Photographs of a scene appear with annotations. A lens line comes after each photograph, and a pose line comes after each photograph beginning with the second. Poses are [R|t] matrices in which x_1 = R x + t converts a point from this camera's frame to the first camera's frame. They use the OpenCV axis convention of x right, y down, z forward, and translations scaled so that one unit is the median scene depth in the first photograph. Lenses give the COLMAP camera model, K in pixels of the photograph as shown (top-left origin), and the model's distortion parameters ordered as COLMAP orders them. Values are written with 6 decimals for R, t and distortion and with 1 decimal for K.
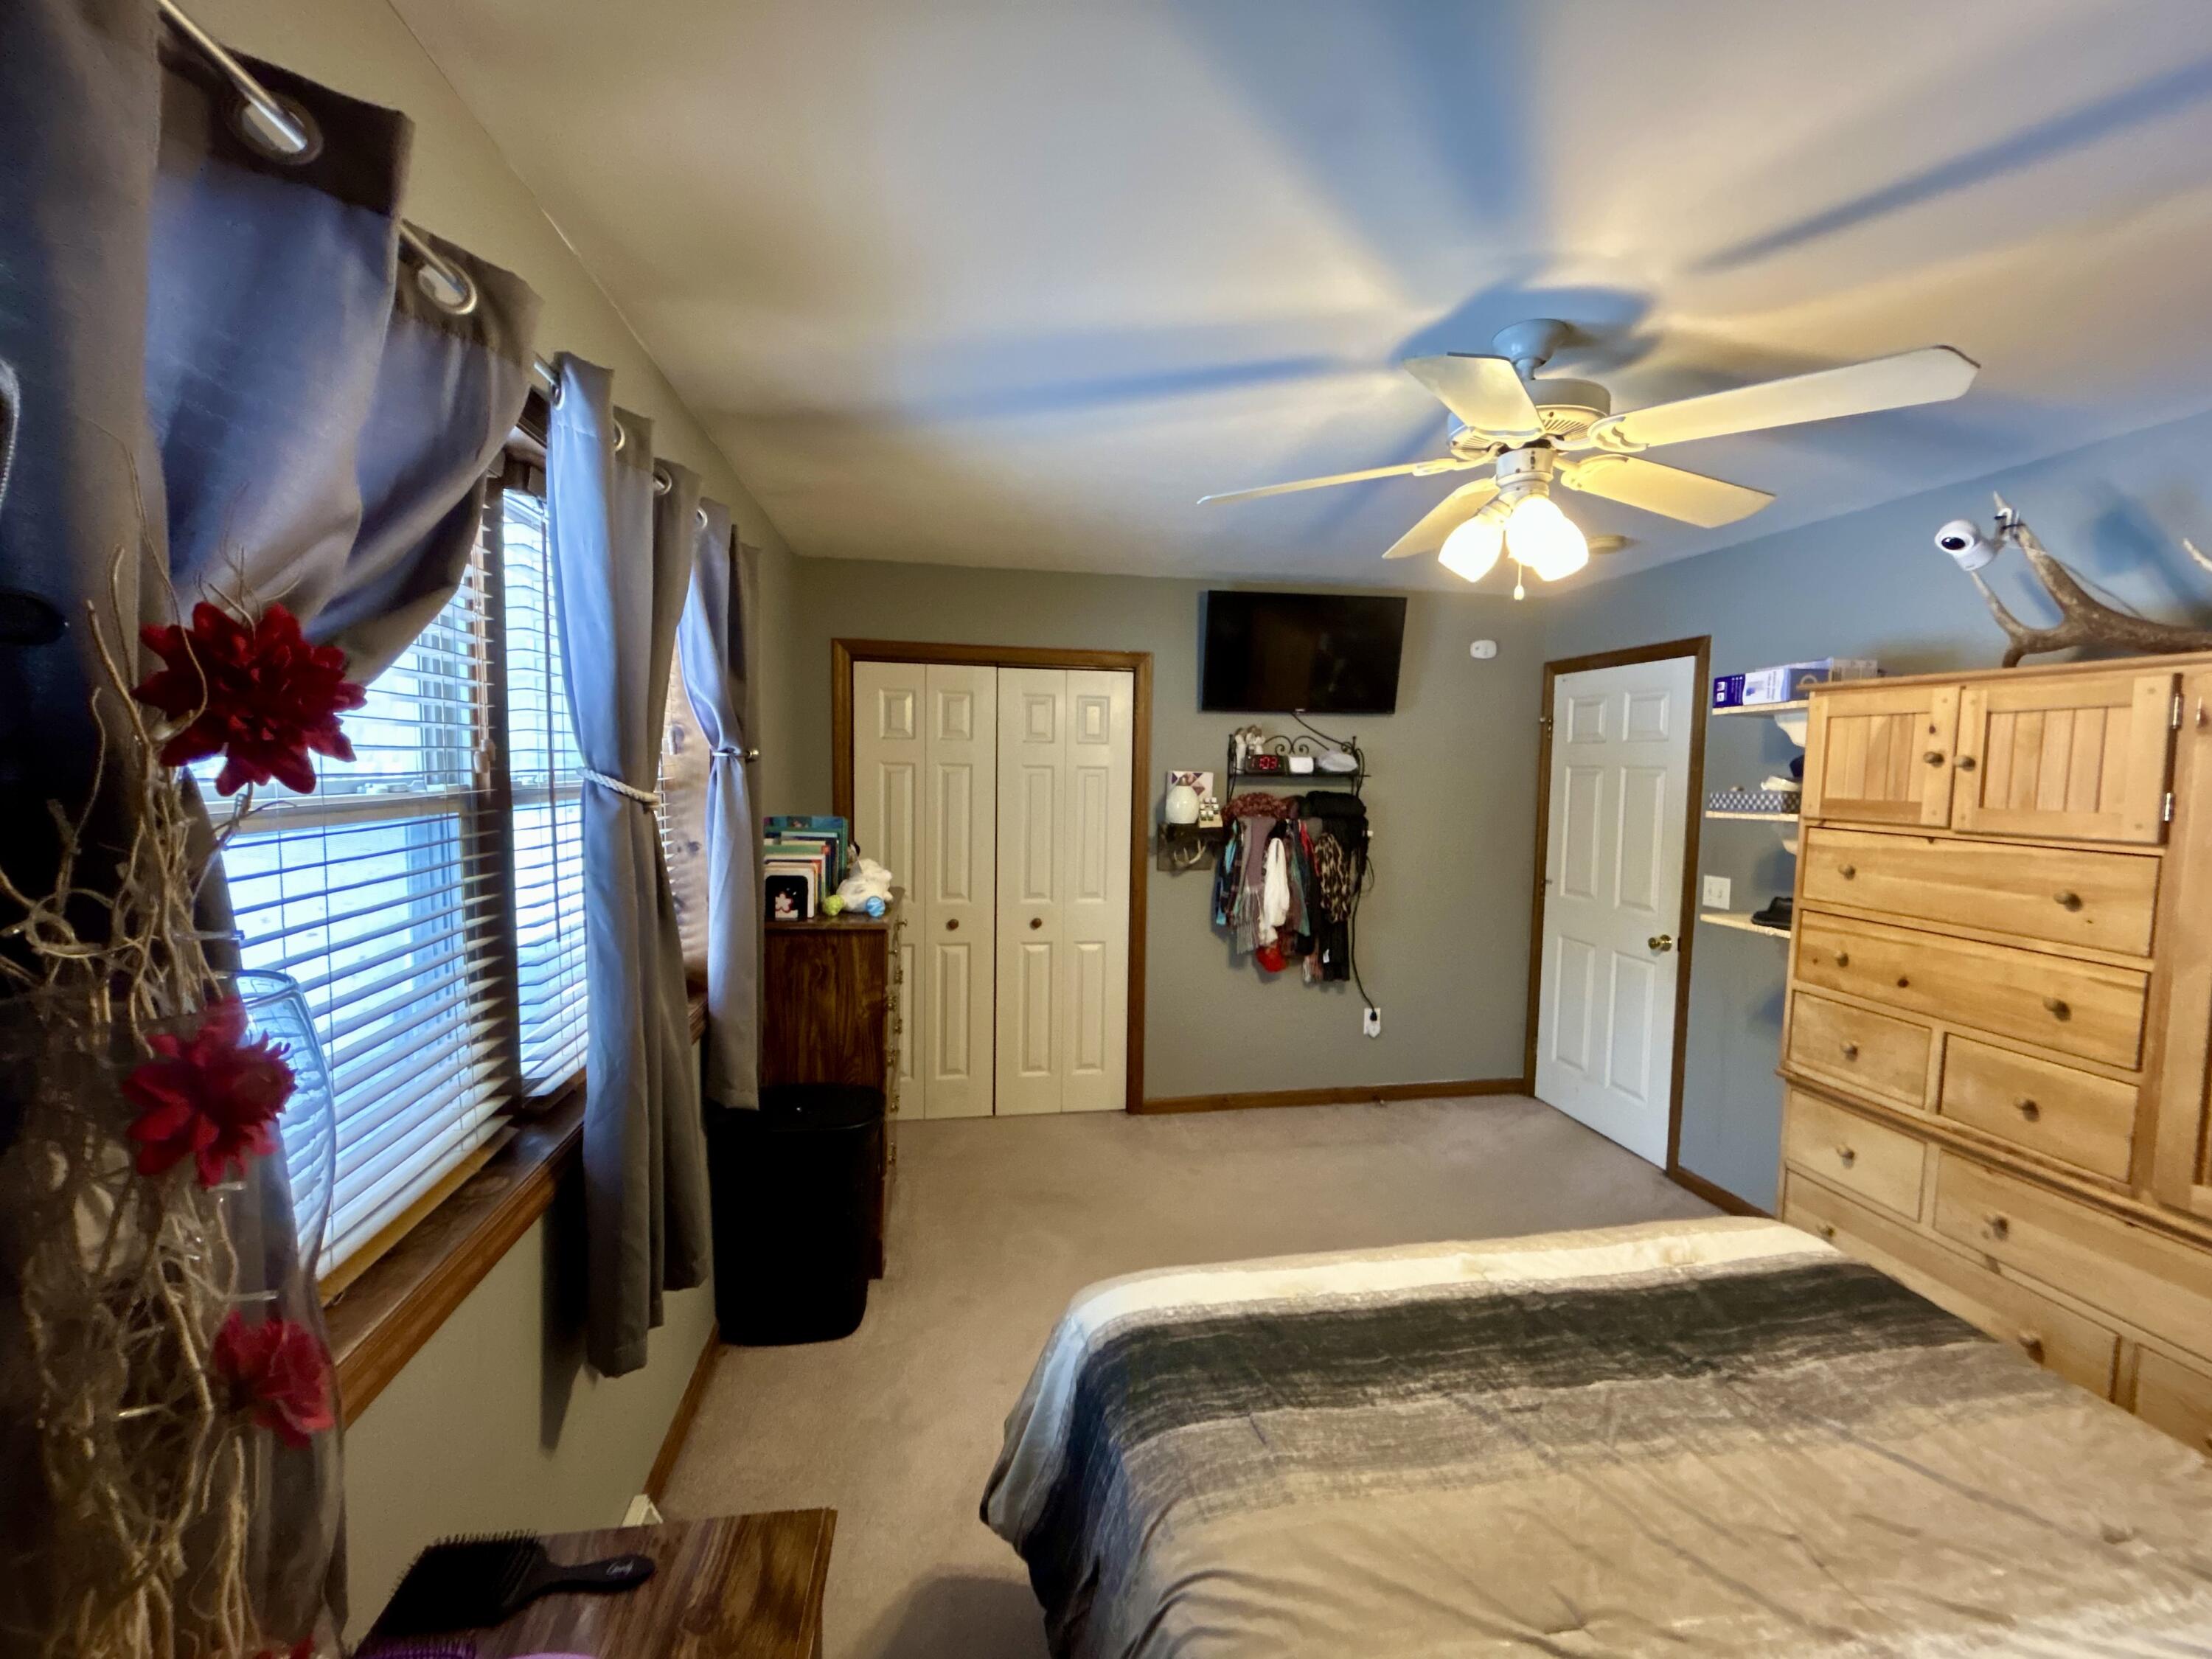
lens RADIAL K [[919.6, 0, 1139.0], [0, 919.6, 830.6], [0, 0, 1]] dist [-0.000878, -0.000536]
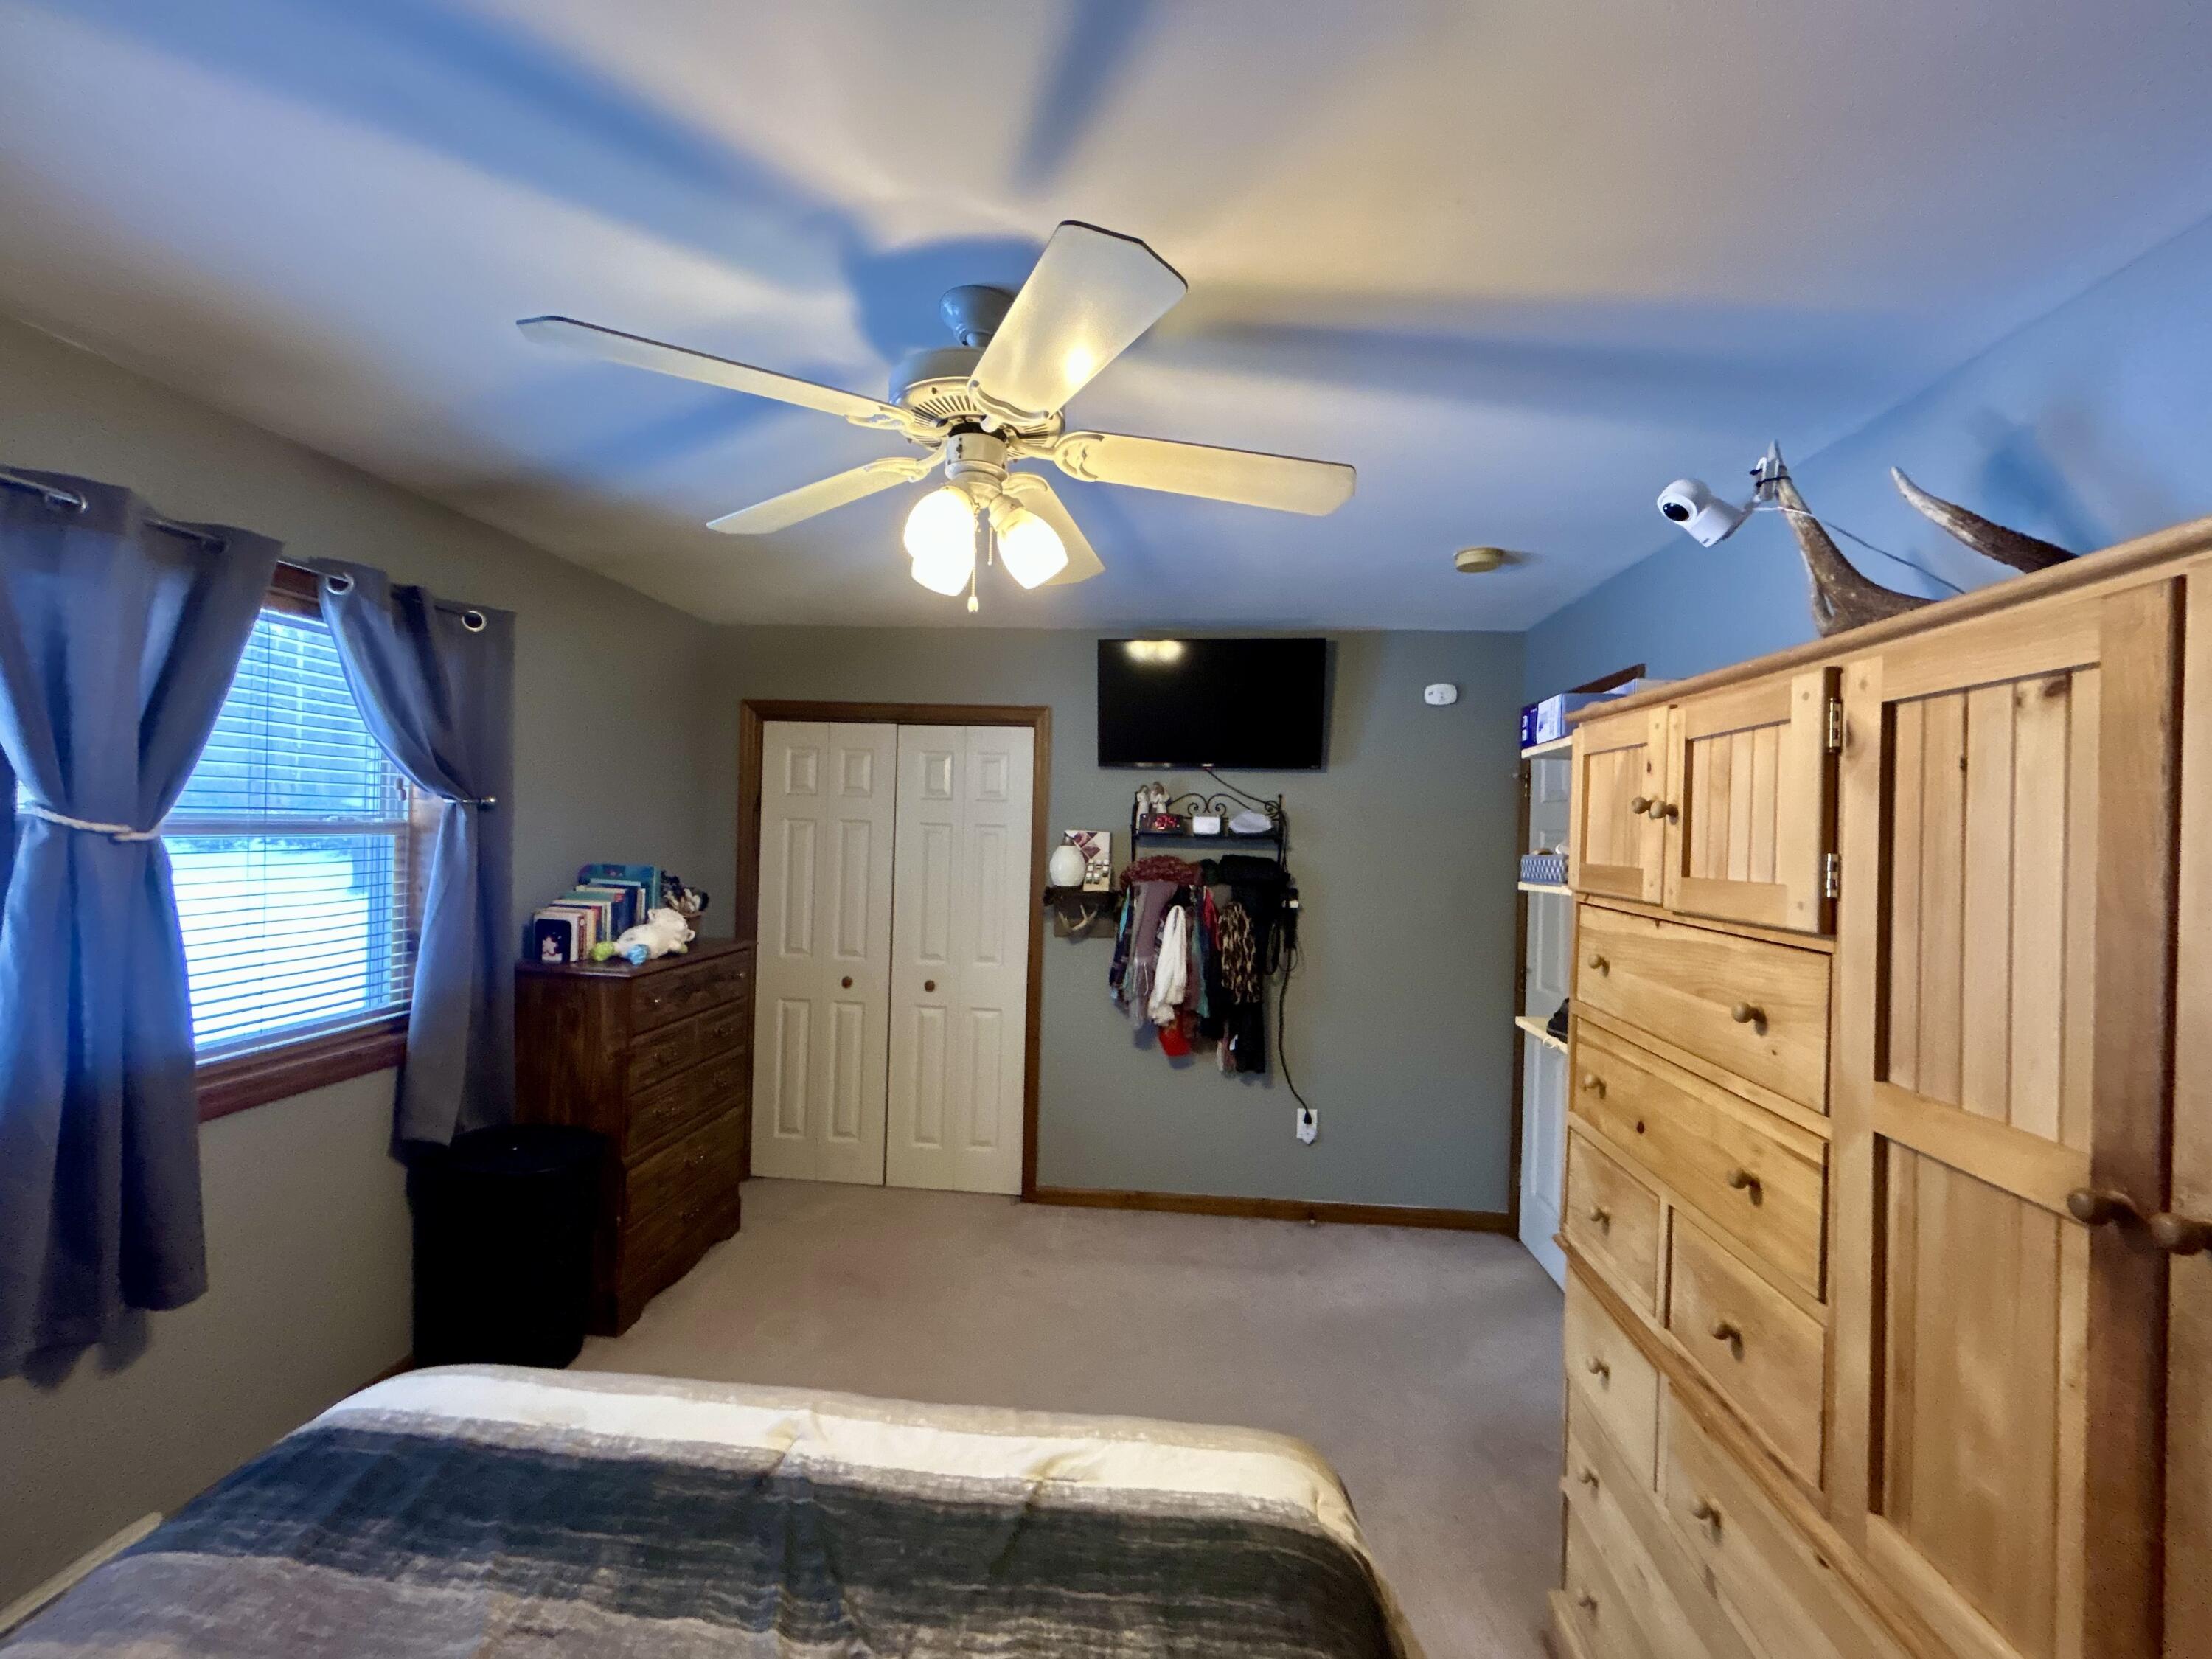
lens RADIAL K [[927.3, 0, 1115.0], [0, 927.3, 823.6], [0, 0, 1]] dist [-0.000447, 0.000189]
pose [[0.963362, 0.010235, -0.268008, 0.336887], [-0.032781, 0.996273, -0.079786, 0.002441], [0.266192, 0.085648, 0.960107, 0.103572]]
